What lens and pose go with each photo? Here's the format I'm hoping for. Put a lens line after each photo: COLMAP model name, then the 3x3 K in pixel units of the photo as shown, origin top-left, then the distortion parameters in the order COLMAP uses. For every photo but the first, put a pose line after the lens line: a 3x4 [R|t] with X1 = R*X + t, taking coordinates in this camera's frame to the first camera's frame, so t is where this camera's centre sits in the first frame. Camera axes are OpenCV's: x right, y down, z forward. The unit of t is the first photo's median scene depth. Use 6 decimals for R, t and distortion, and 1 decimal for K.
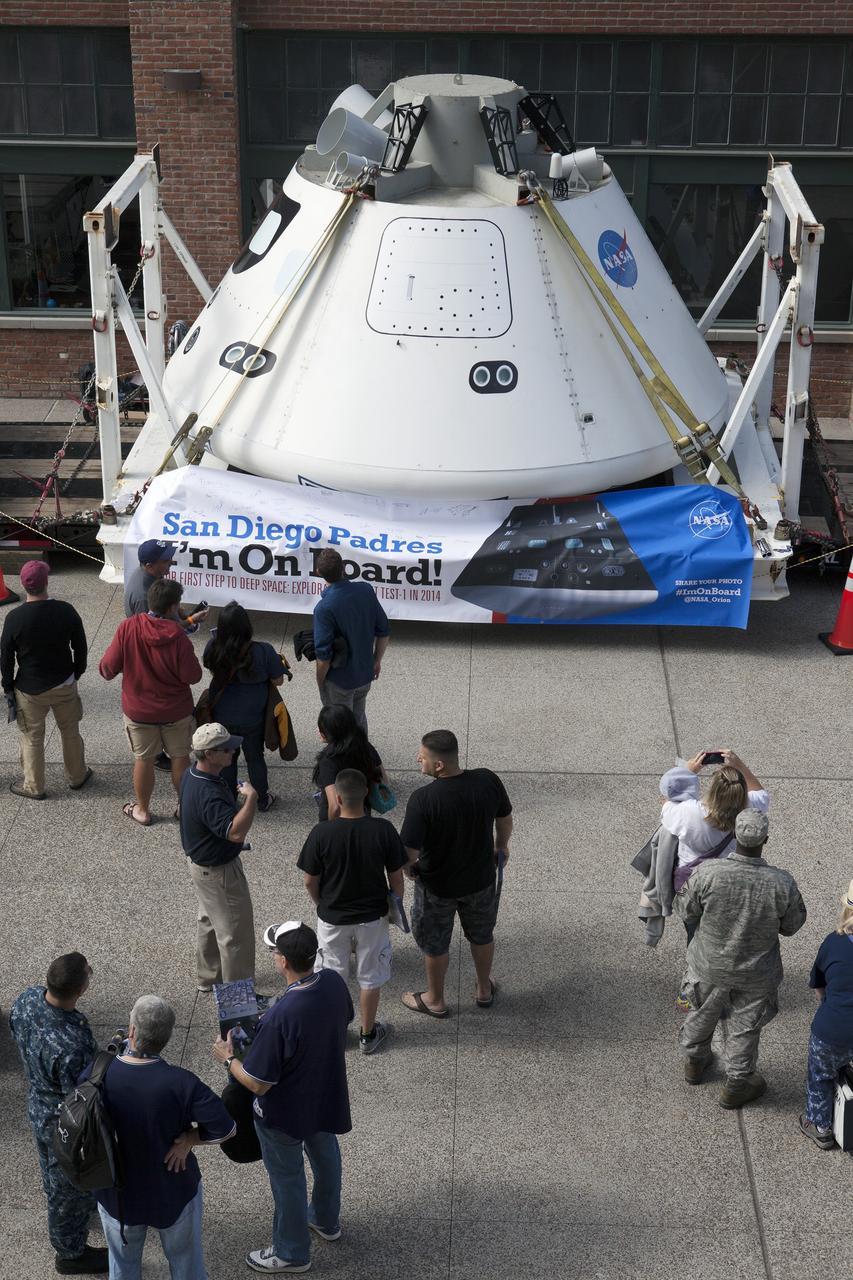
lens RADIAL K [[1898.0, 0, 426.5], [0, 1898.0, 640.0], [0, 0, 1]] dist [0.059745, -0.102032]
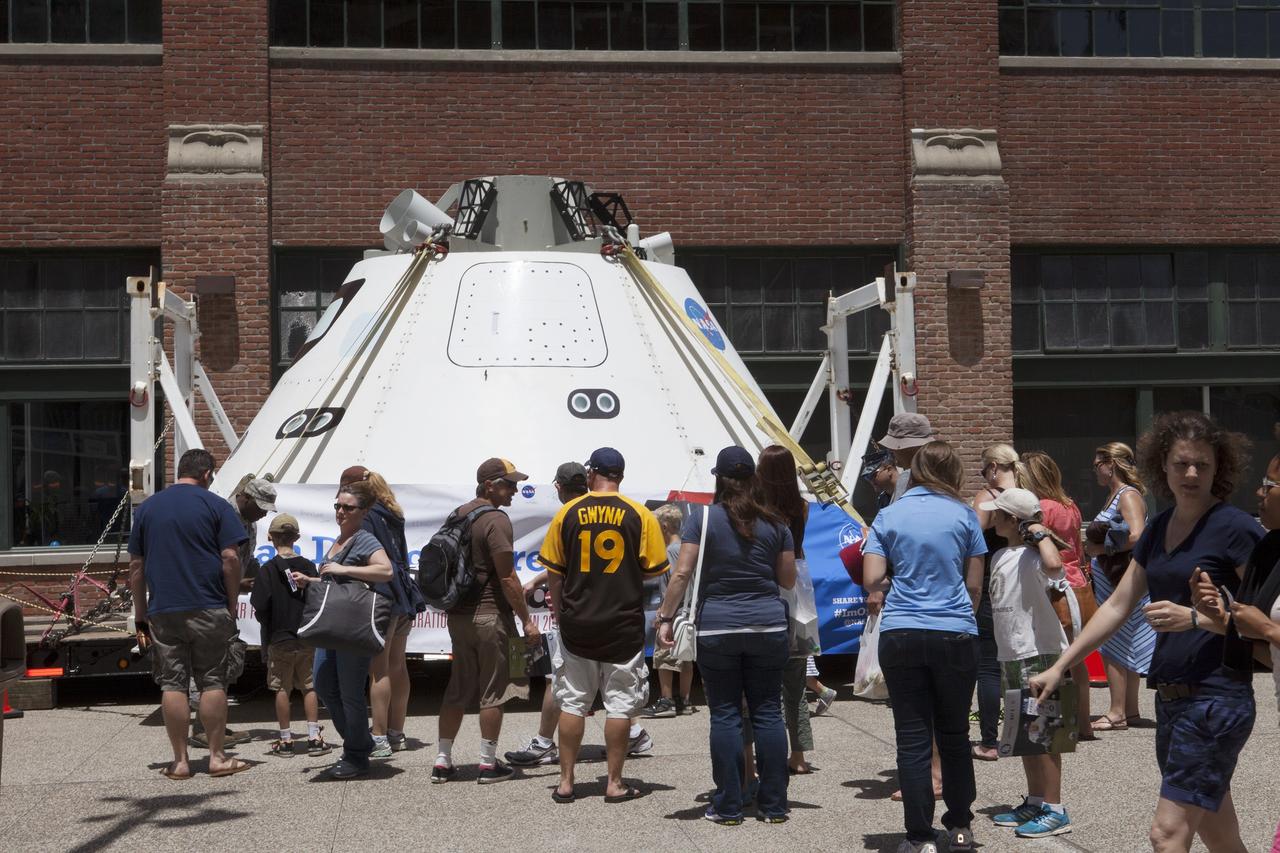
lens RADIAL K [[1767.1, 0, 640.0], [0, 1767.1, 426.5], [0, 0, 1]] dist [0.008490, 0.007815]
pose [[0.986096, -0.022314, 0.164671, -0.064902], [0.094788, 0.889455, -0.447085, 0.197589], [-0.136491, 0.456477, 0.879203, 0.210858]]
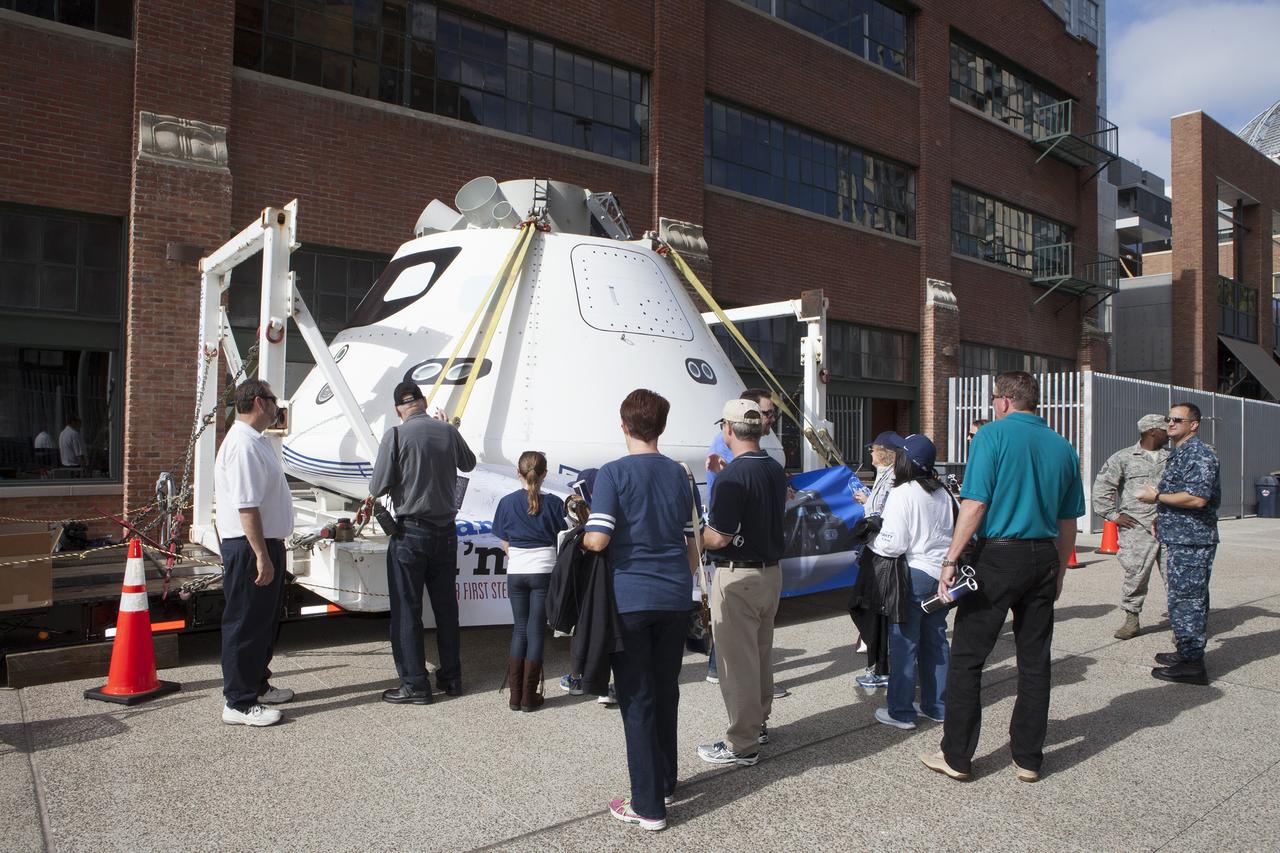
lens RADIAL K [[875.0, 0, 640.0], [0, 875.0, 426.5], [0, 0, 1]] dist [-0.117381, 0.075152]
pose [[0.764562, 0.013086, 0.644418, -0.245559], [0.271235, 0.900428, -0.340089, 0.038041], [-0.584702, 0.434808, 0.684883, 0.554767]]
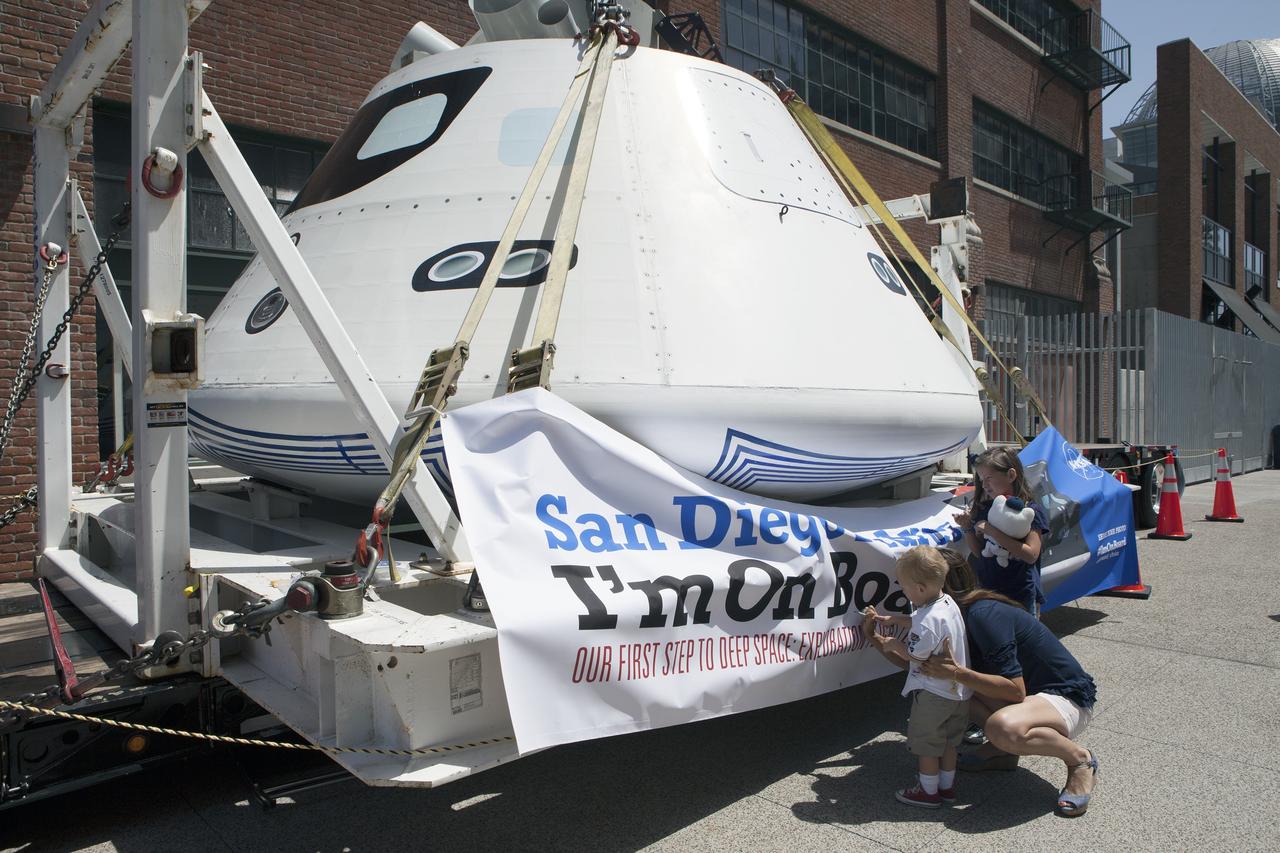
lens RADIAL K [[875.0, 0, 640.0], [0, 875.0, 426.5], [0, 0, 1]] dist [-0.117381, 0.075152]
pose [[0.697260, -0.032585, 0.716077, -0.195537], [0.322459, 0.906440, -0.272739, -0.027782], [-0.640194, 0.421076, 0.642532, 0.703222]]
